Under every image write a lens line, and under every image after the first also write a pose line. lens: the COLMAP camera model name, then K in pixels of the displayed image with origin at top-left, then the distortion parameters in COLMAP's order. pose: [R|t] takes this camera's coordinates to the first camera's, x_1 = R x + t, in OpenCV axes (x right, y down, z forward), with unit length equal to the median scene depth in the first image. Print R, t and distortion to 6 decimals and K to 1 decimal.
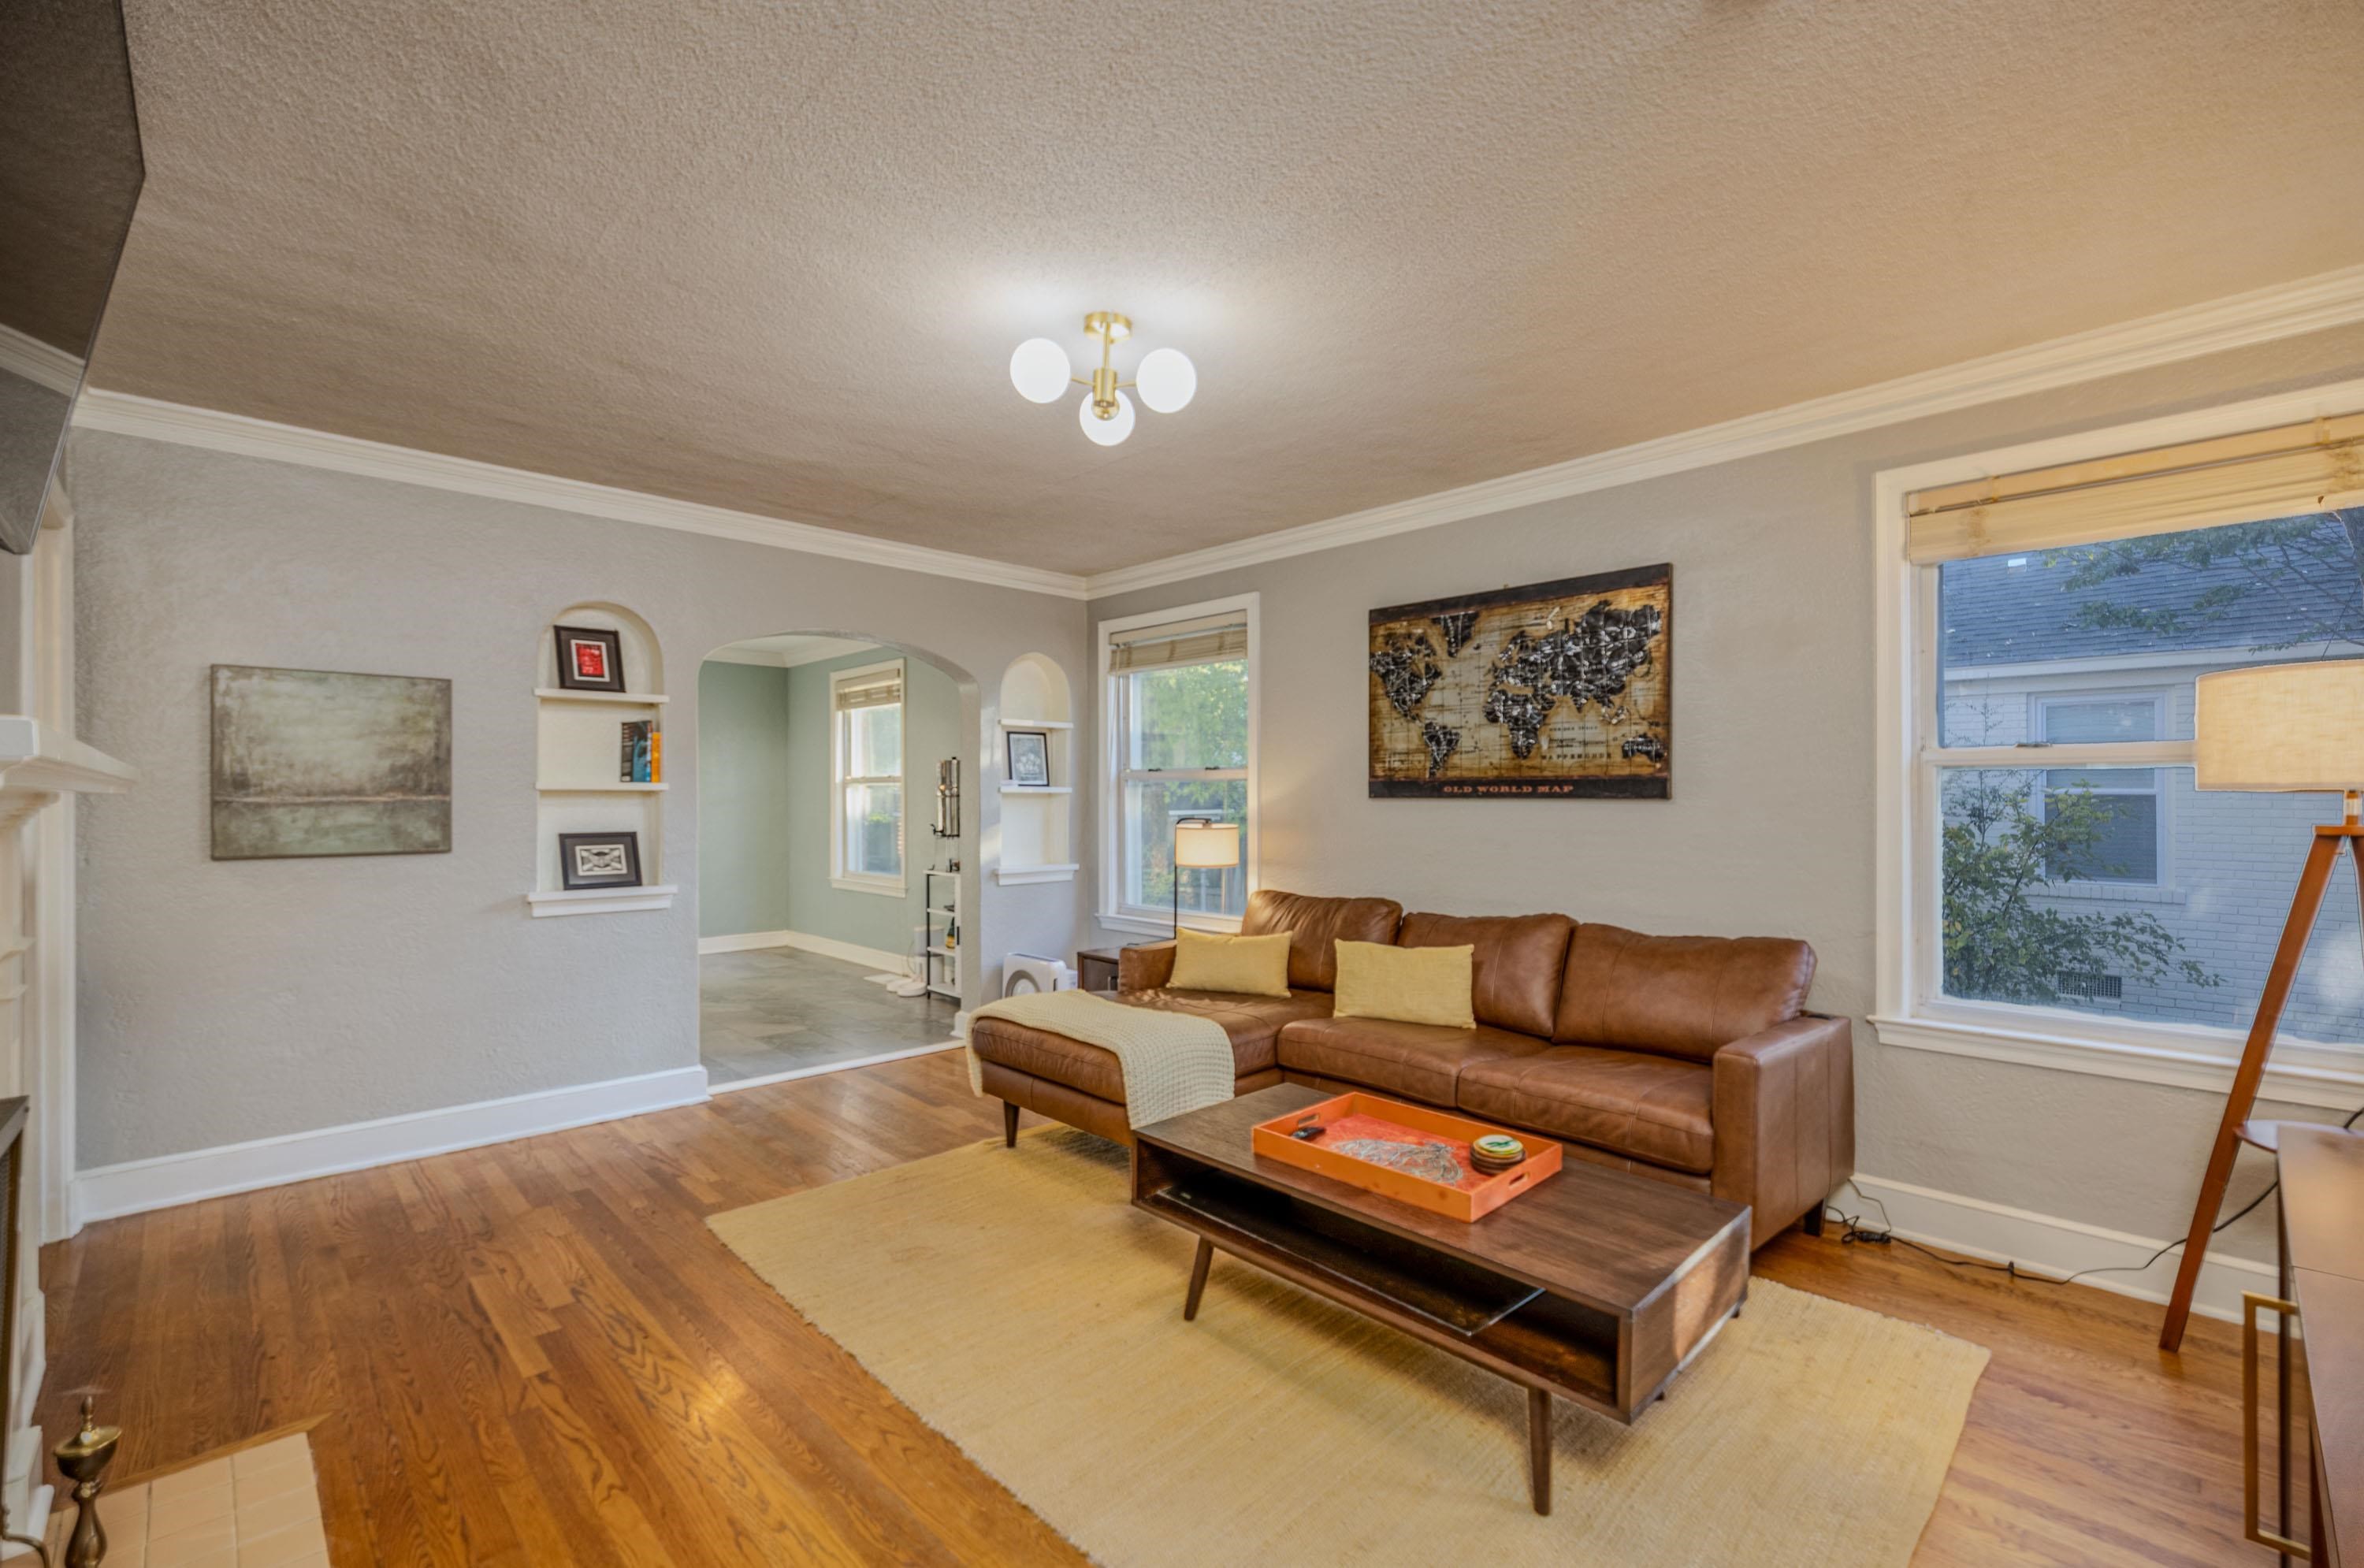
lens RADIAL K [[1011.7, 0, 1167.0], [0, 1011.7, 799.5], [0, 0, 1]] dist [-0.000553, 0.000004]
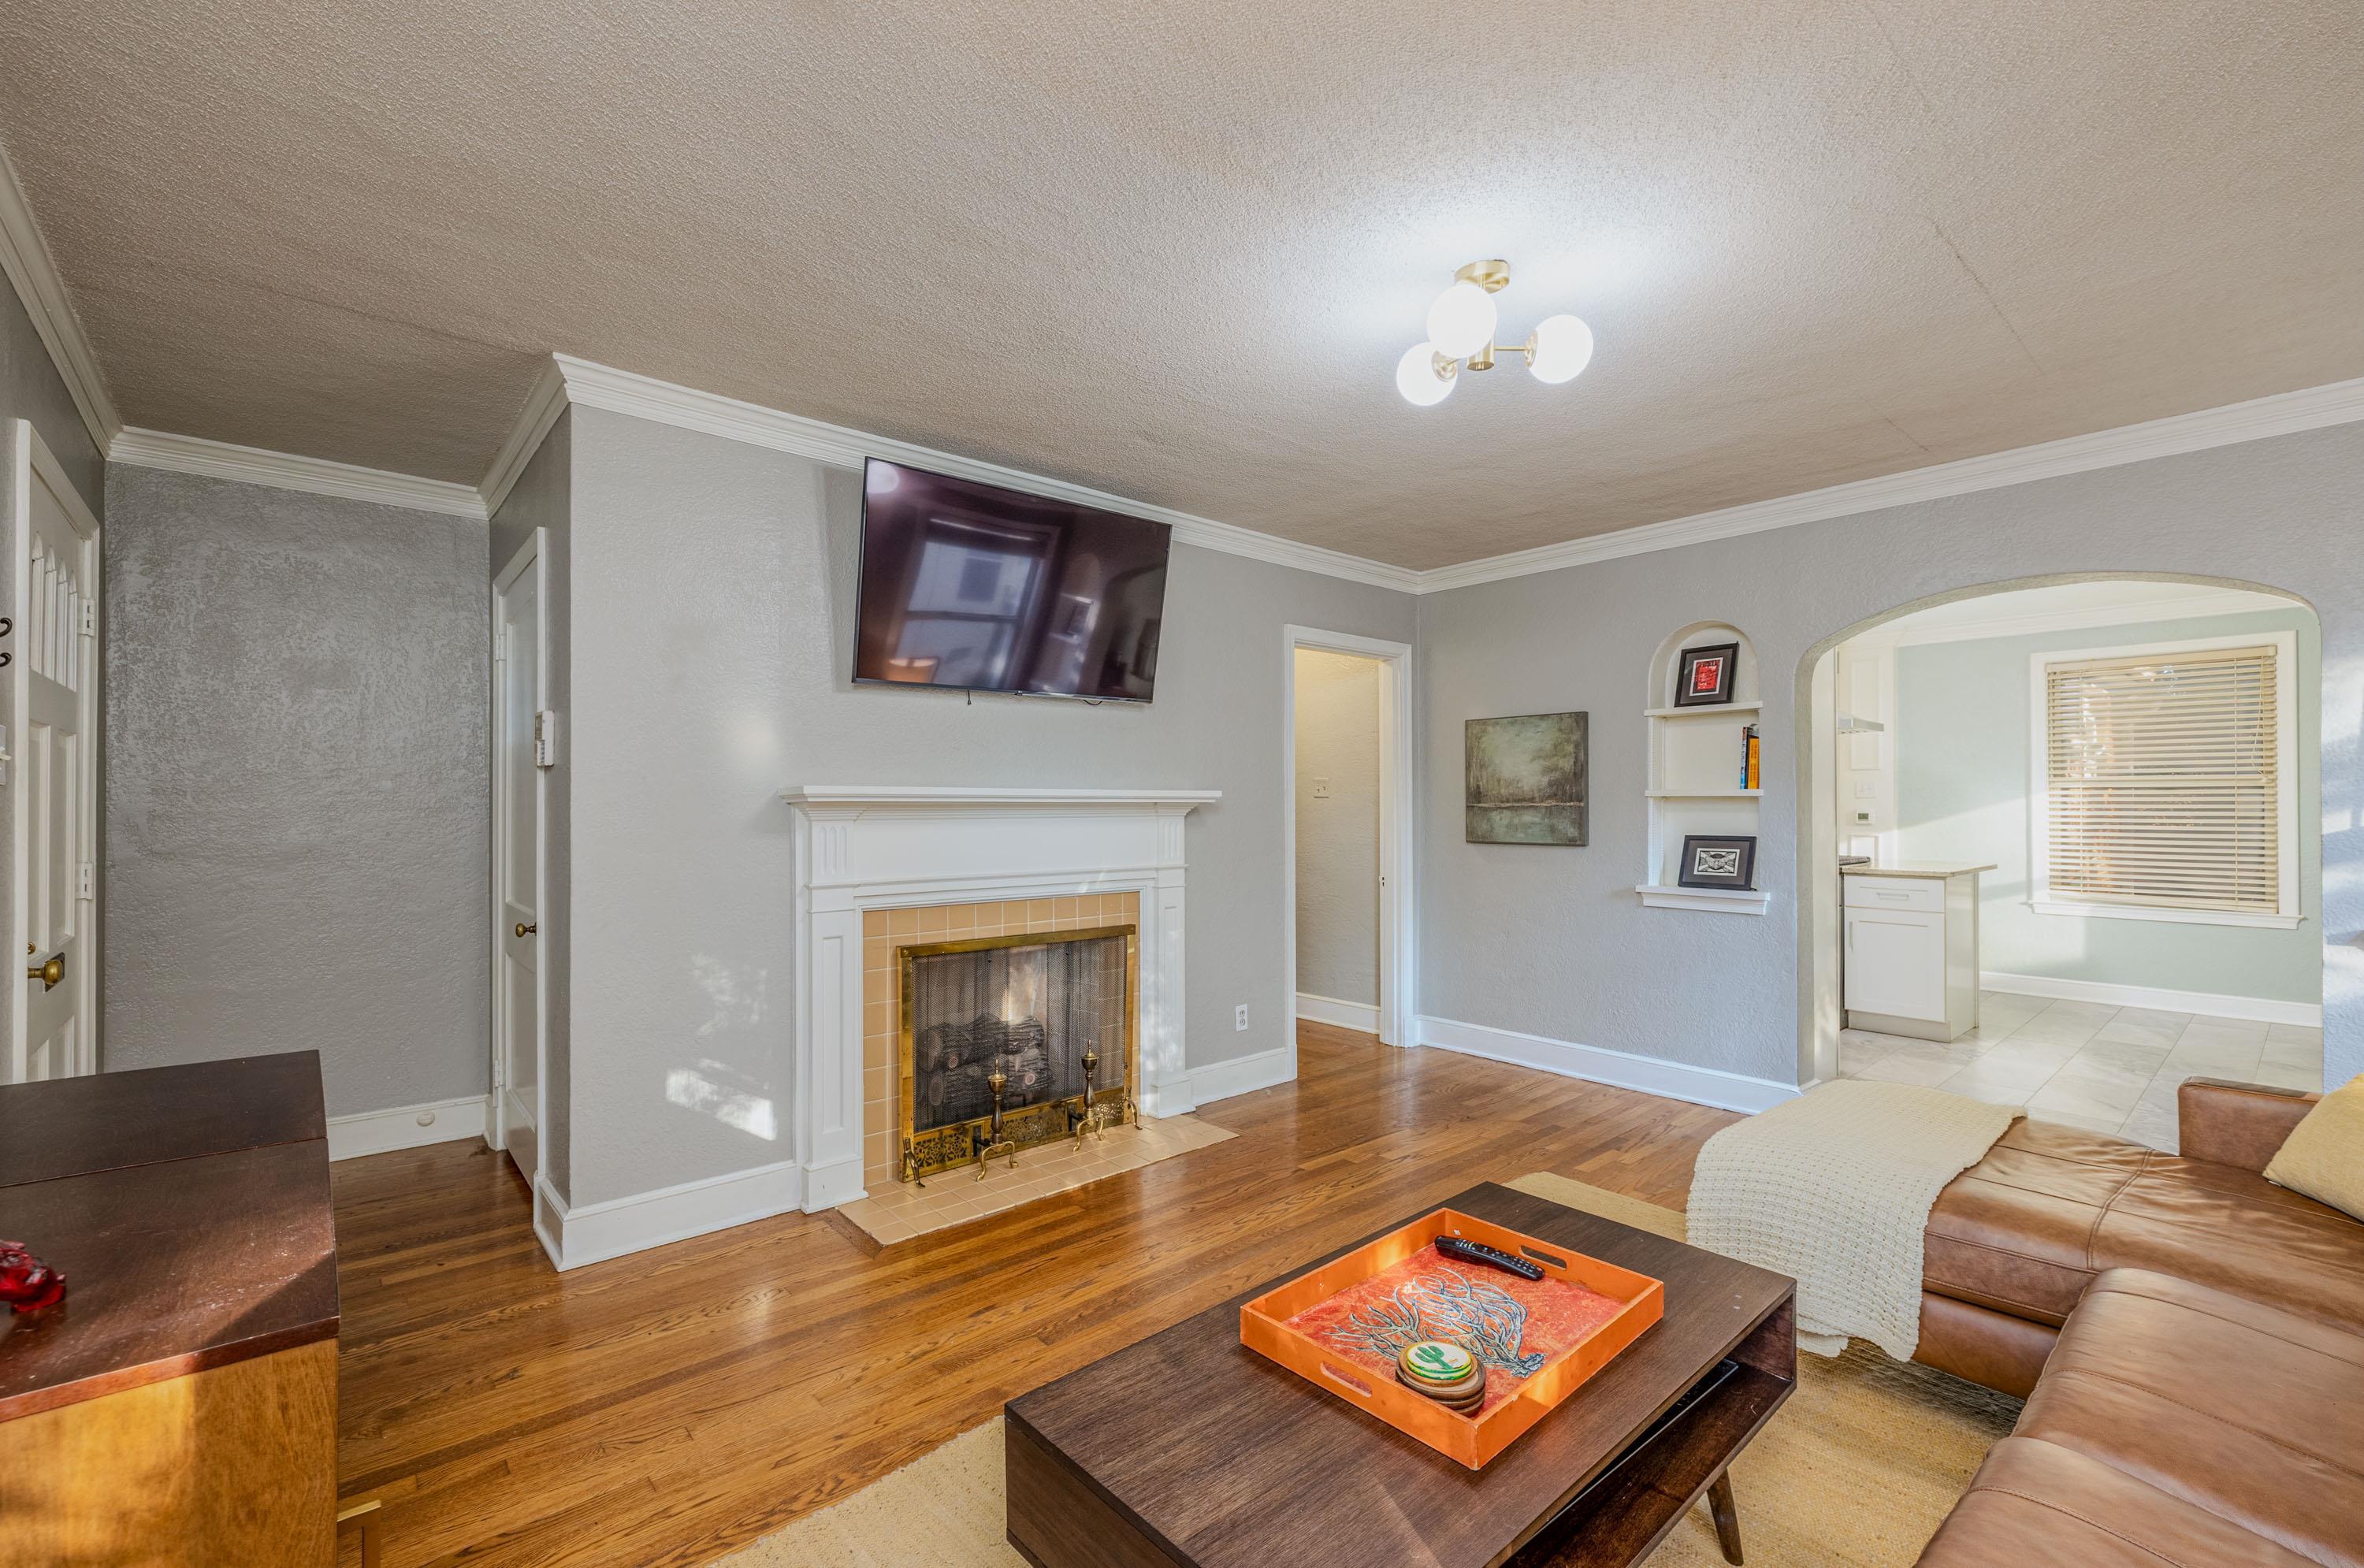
lens RADIAL K [[1011.7, 0, 1167.0], [0, 1011.7, 799.5], [0, 0, 1]] dist [-0.000553, 0.000004]
pose [[-0.043744, -0.001188, -0.999042, 0.620155], [0.003918, 0.999991, -0.001360, -0.007818], [0.999035, -0.003974, -0.043739, 0.545587]]
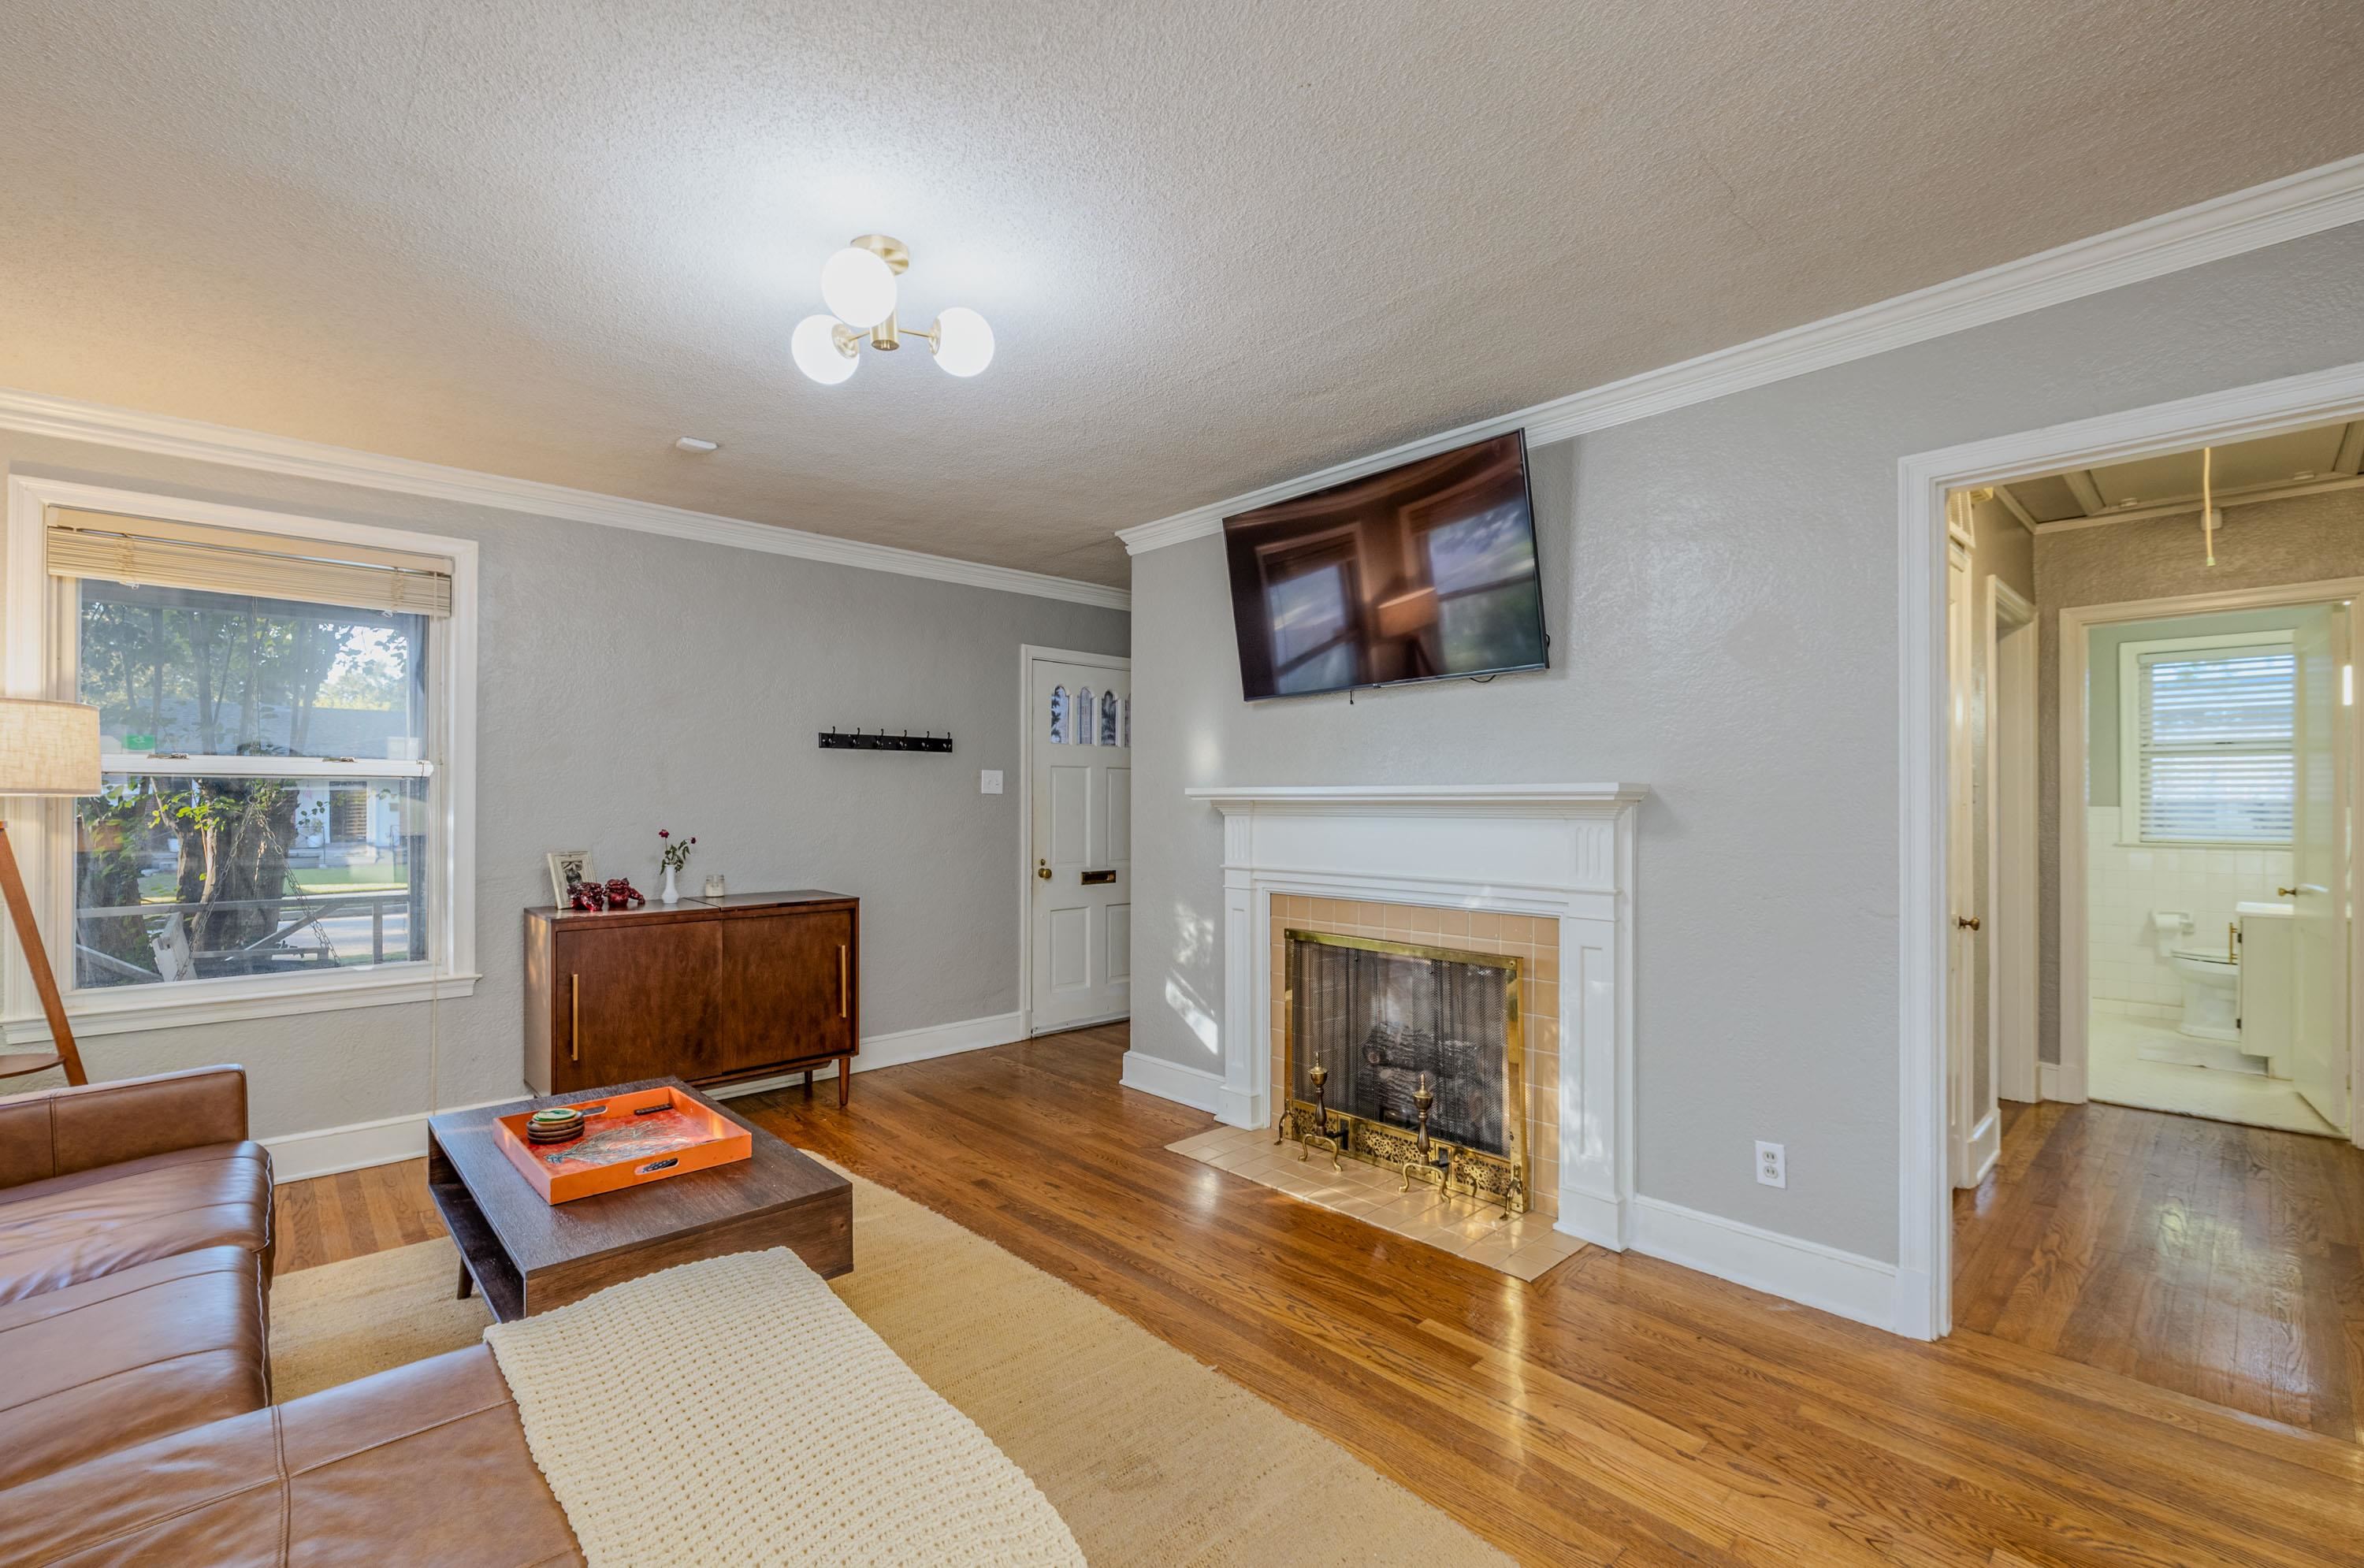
lens RADIAL K [[1005.8, 0, 1184.7], [0, 1005.8, 791.6], [0, 0, 1]] dist [-0.000168, -0.000004]
pose [[-0.999987, 0.000023, -0.005191, -0.225412], [0.000089, 0.999920, -0.012685, -0.002943], [0.005191, -0.012685, -0.999906, 1.344082]]
